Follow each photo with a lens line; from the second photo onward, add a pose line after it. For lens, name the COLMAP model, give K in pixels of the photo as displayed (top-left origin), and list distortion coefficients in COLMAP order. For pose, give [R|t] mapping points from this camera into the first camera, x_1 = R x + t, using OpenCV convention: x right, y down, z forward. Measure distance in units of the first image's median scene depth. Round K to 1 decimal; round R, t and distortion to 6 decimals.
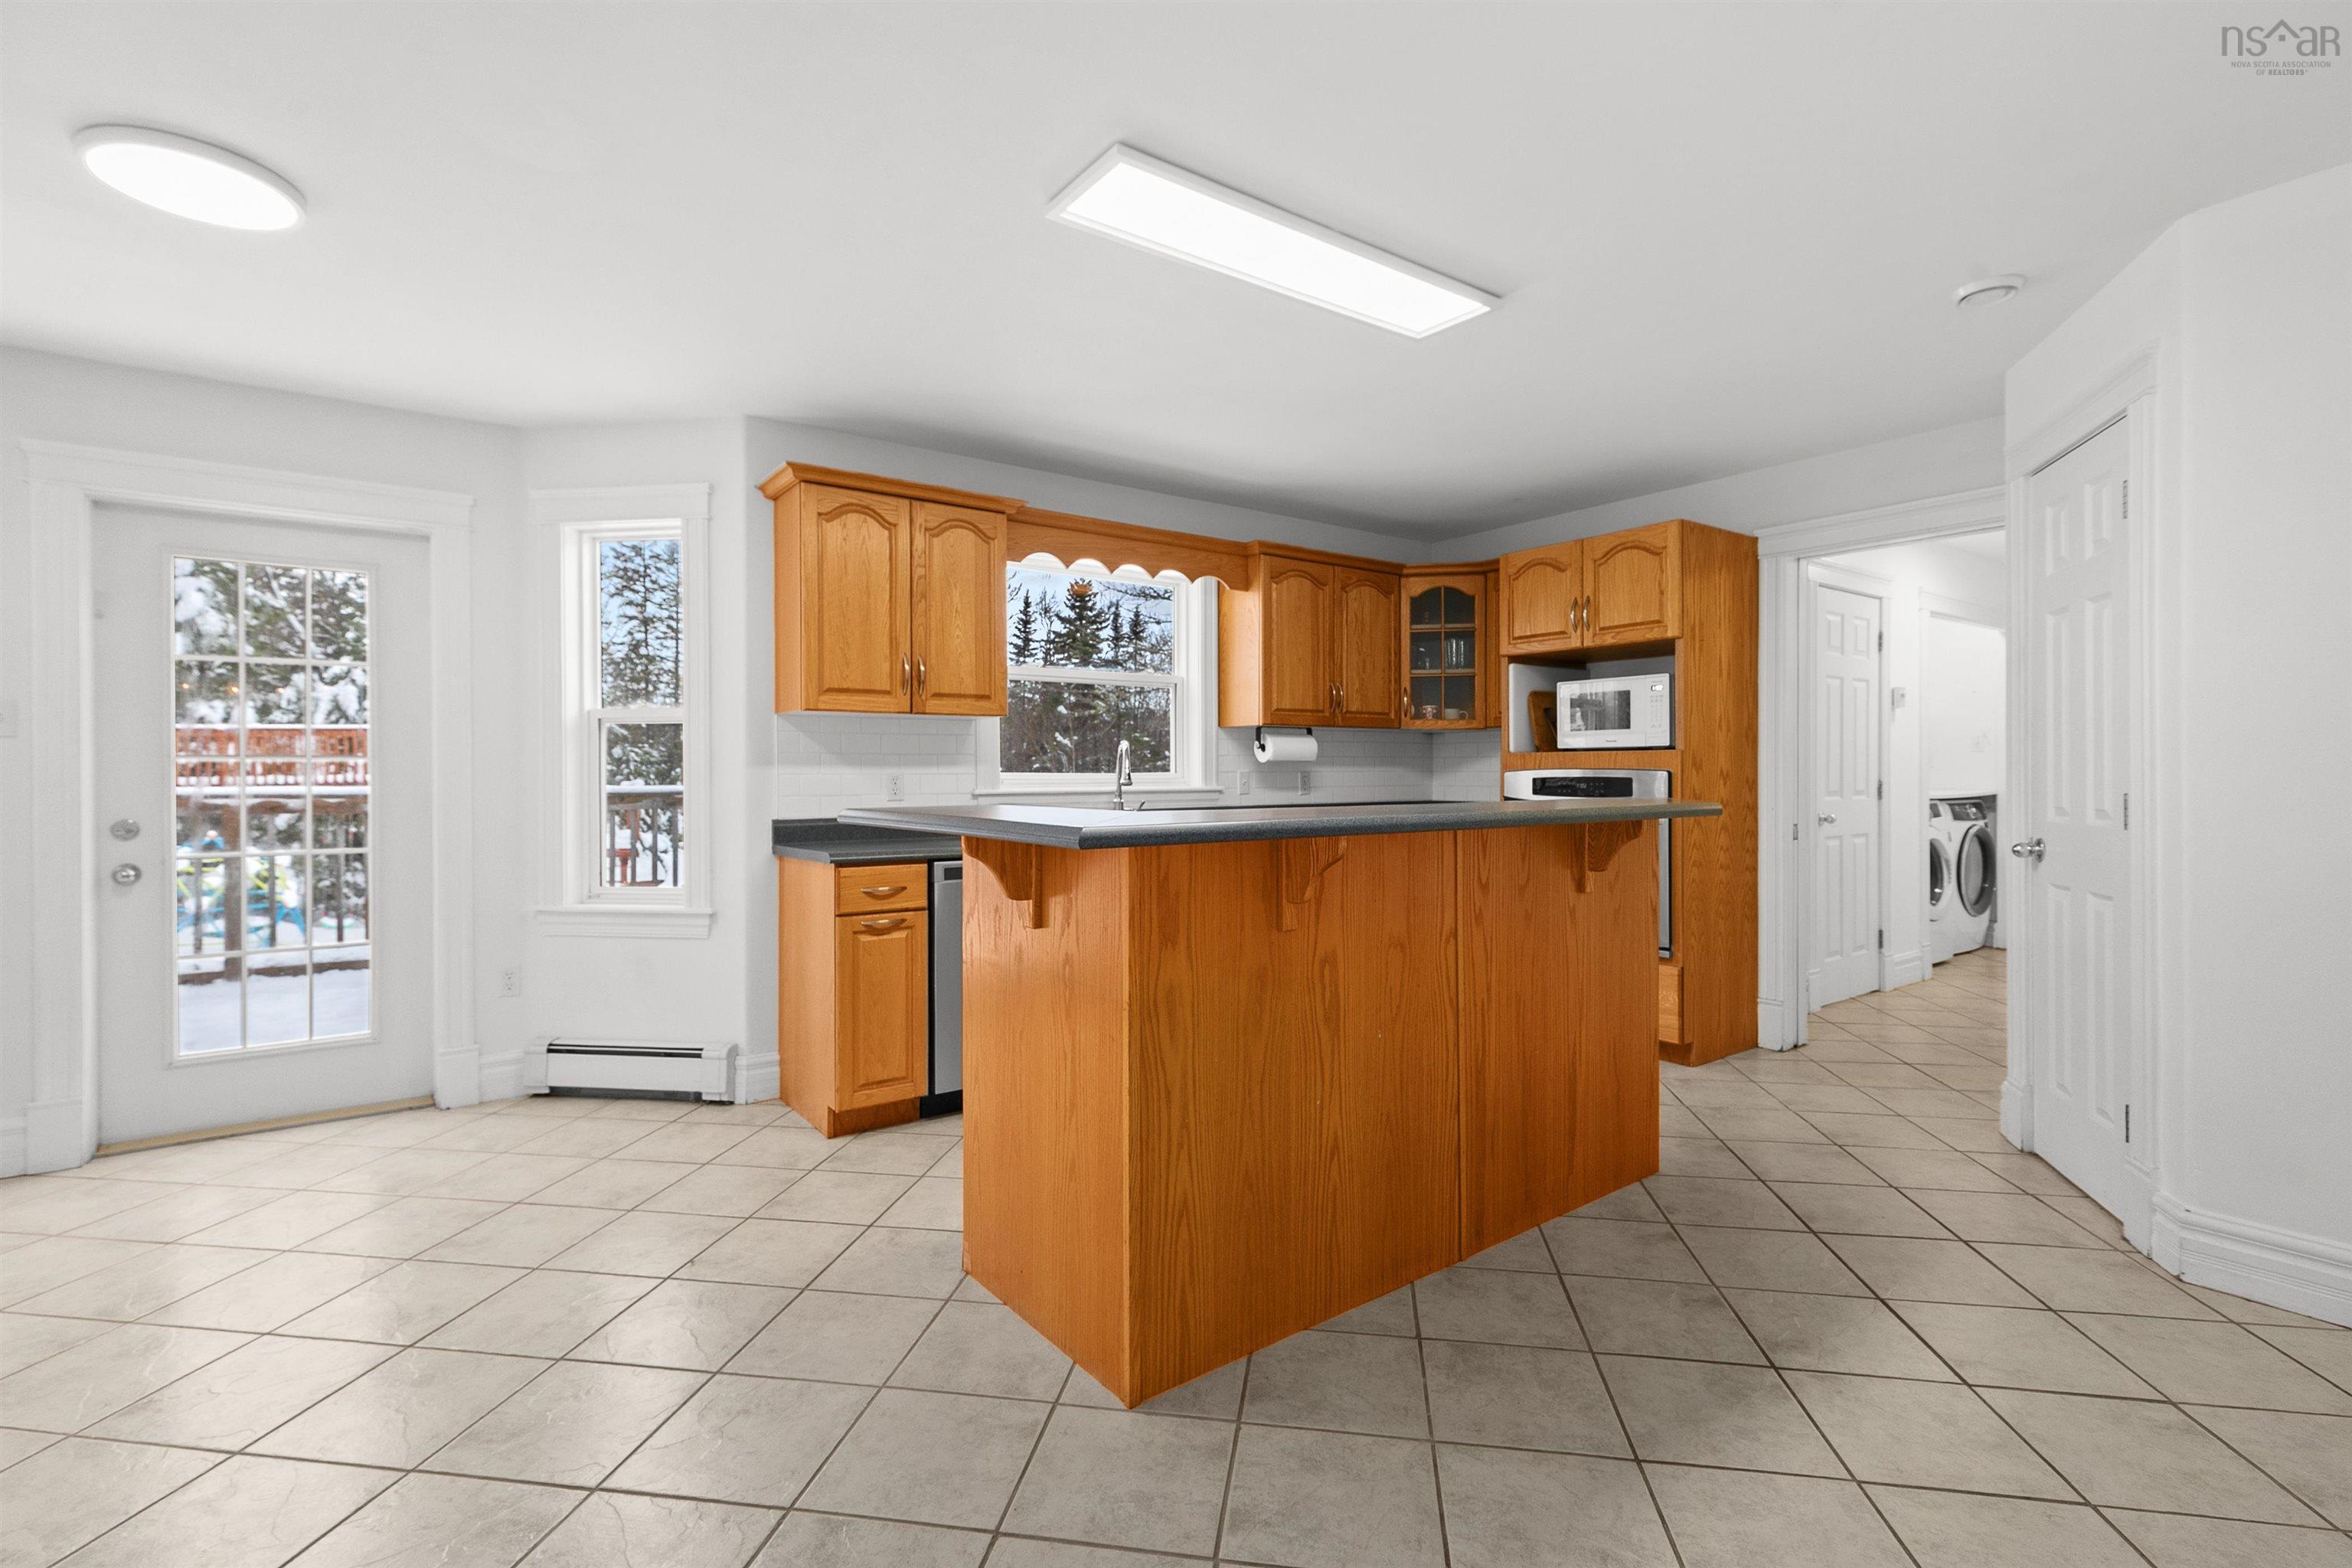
lens RADIAL K [[1046.8, 0, 1173.6], [0, 1046.8, 776.4], [0, 0, 1]] dist [0.007045, -0.000630]
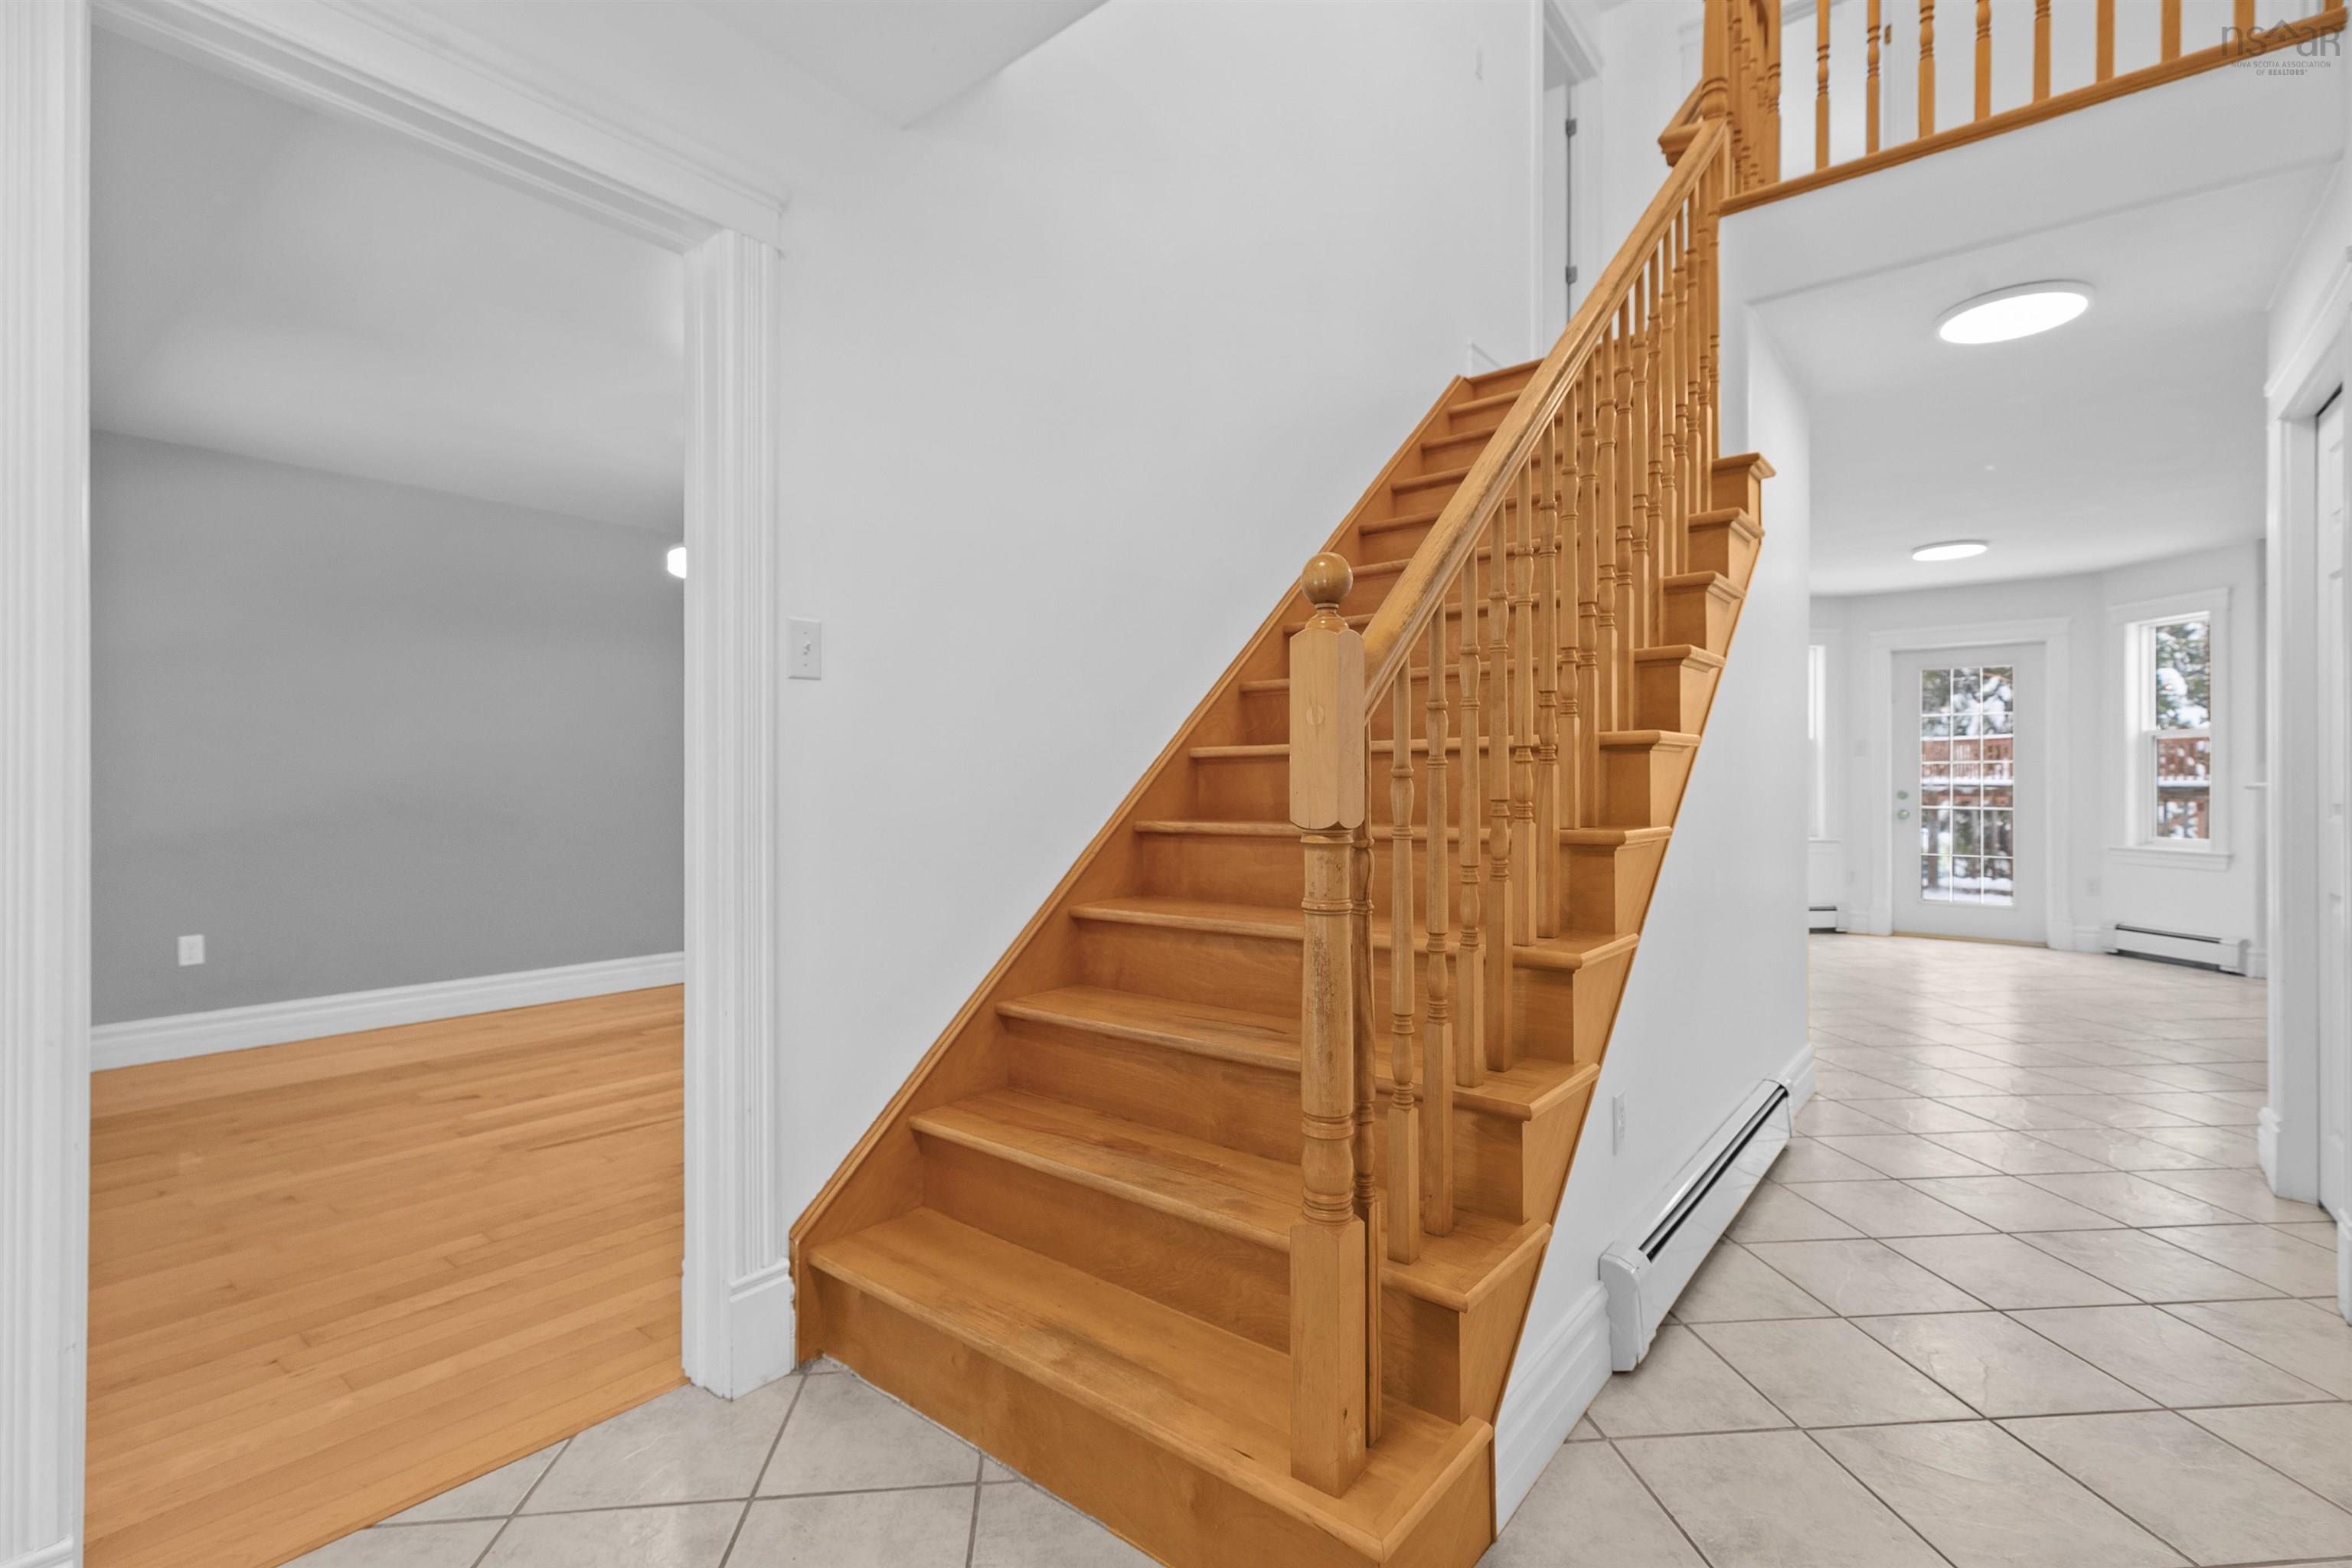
lens RADIAL K [[1046.8, 0, 1184.0], [0, 1046.8, 779.3], [0, 0, 1]] dist [0.007045, -0.000630]
pose [[0.246444, 0.001958, -0.969155, 0.625271], [-0.002767, 0.999995, 0.001317, 0.014792], [0.969153, 0.002357, 0.246448, -0.813215]]
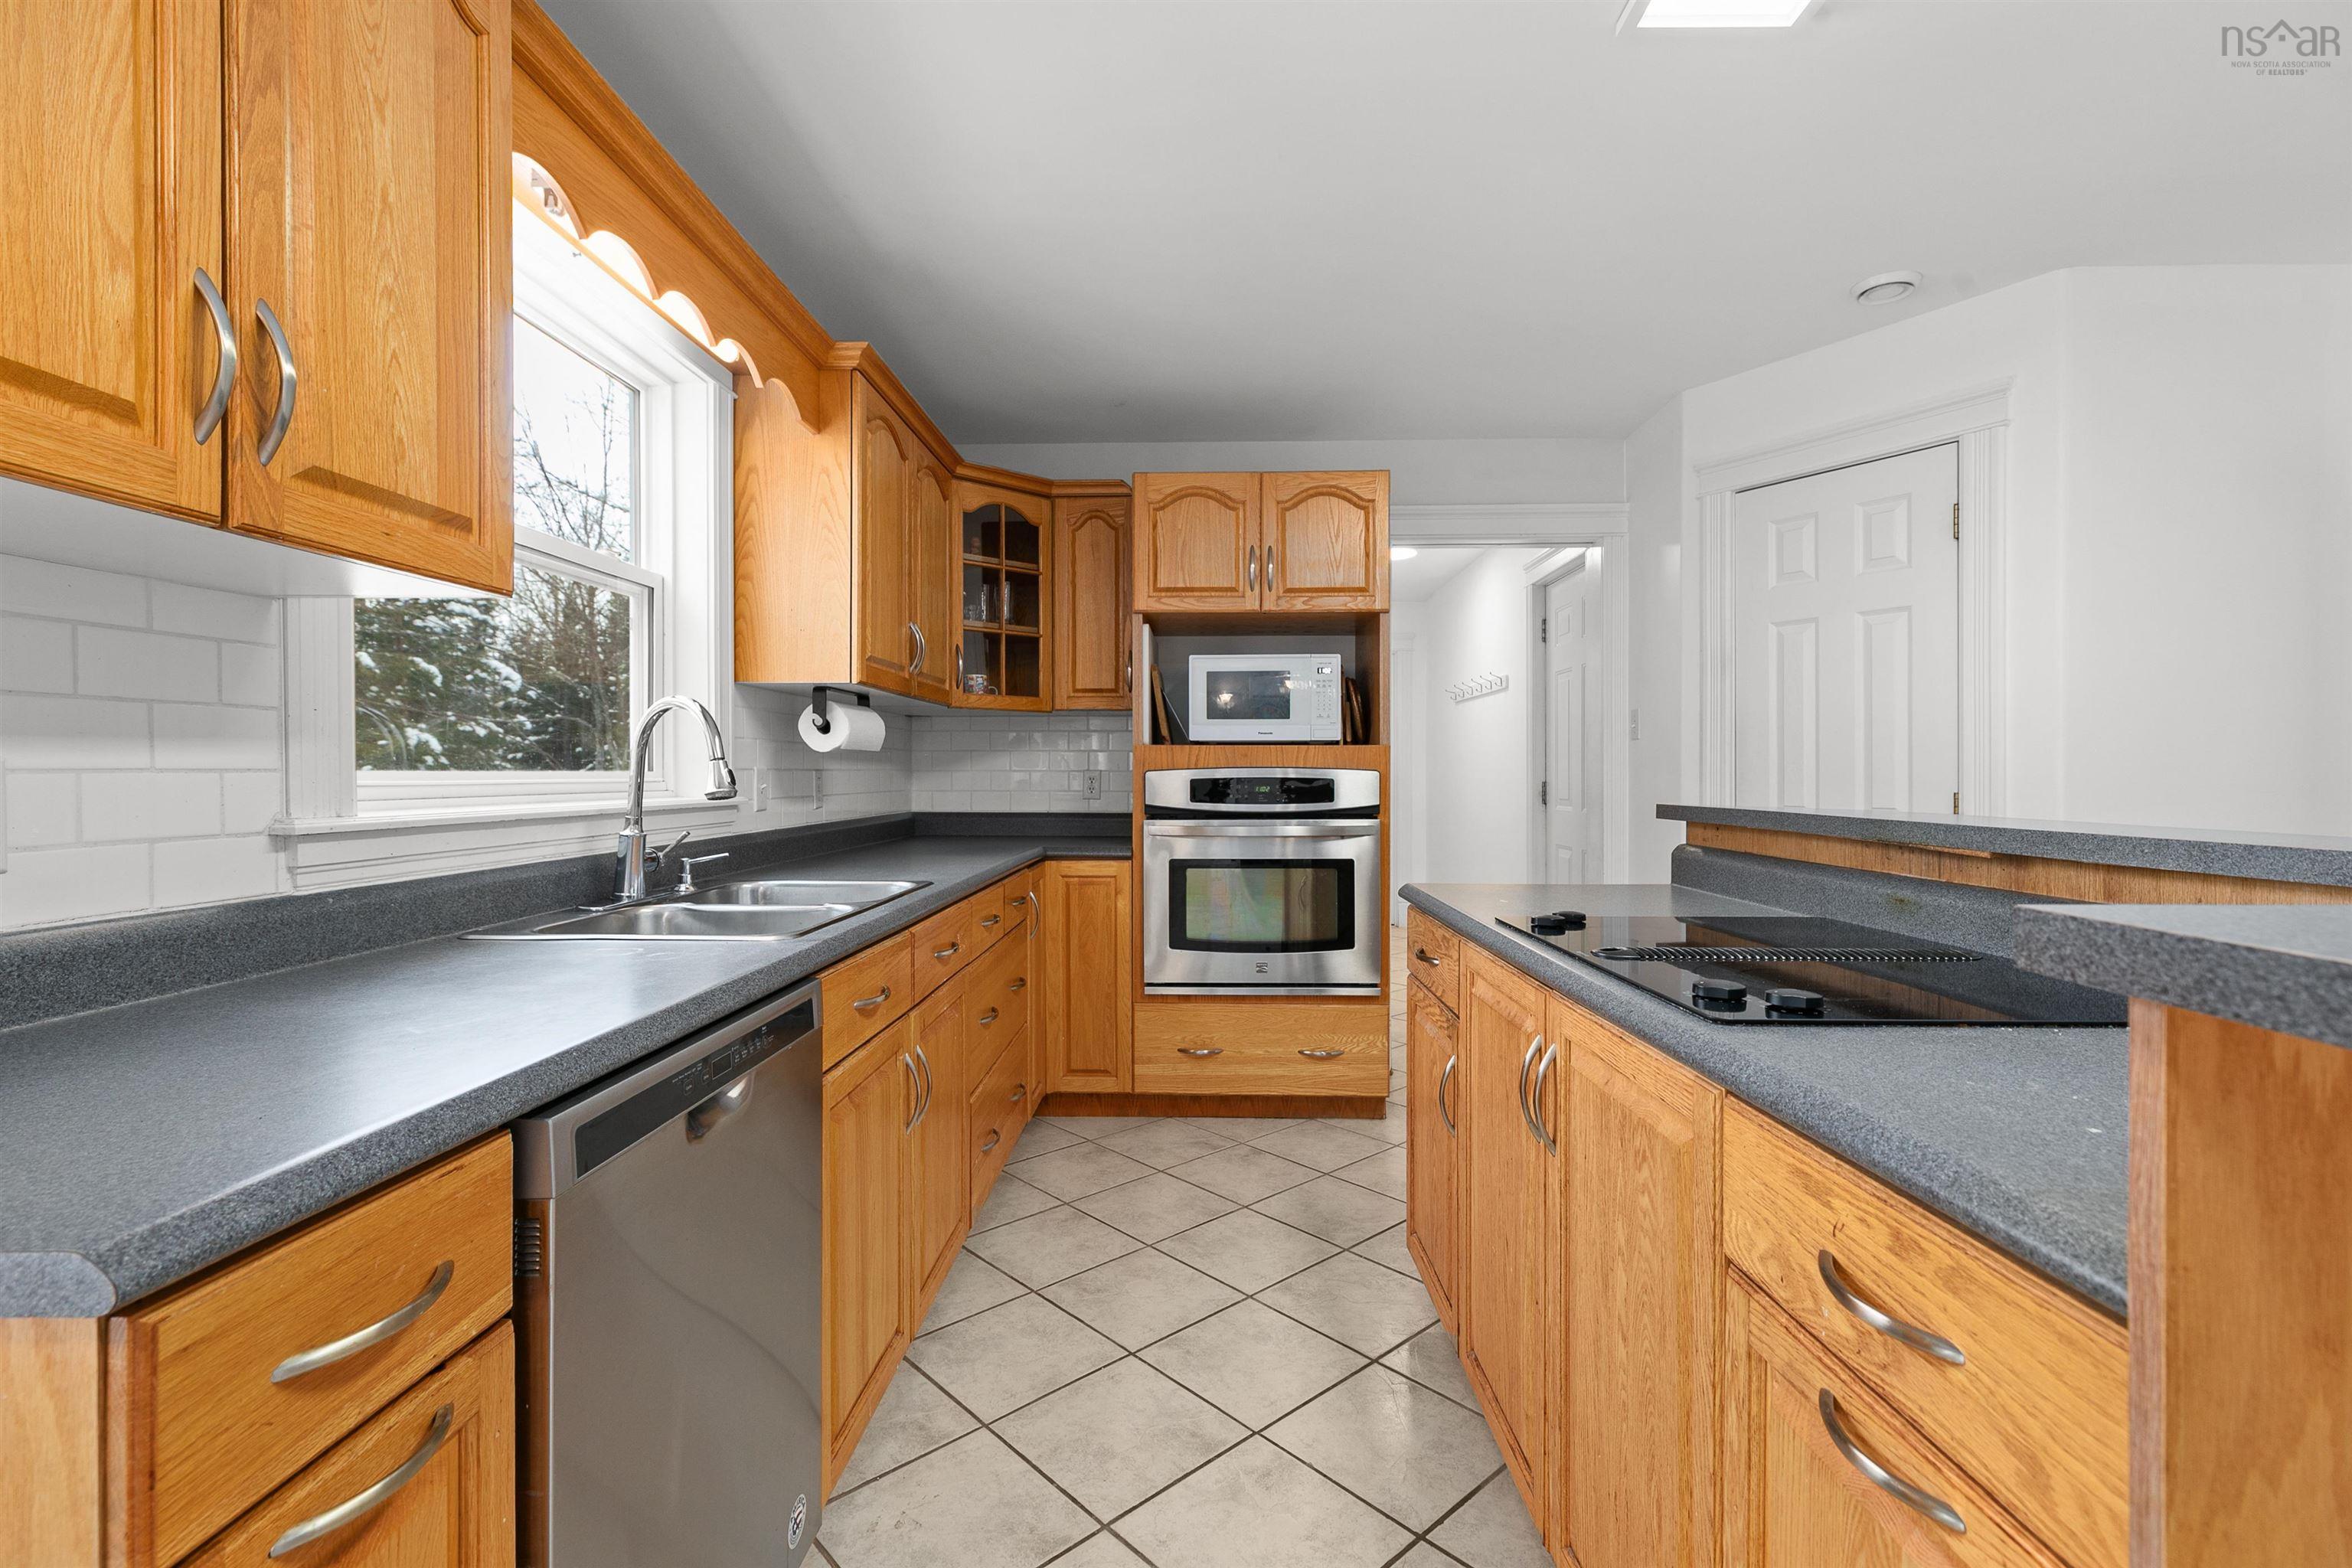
lens RADIAL K [[1046.8, 0, 1179.9], [0, 1046.8, 781.7], [0, 0, 1]] dist [0.007045, -0.000630]
pose [[0.624386, -0.004306, 0.781104, -0.258912], [-0.000952, 0.999980, 0.006273, -0.001420], [-0.781115, -0.004660, 0.624370, 0.569160]]
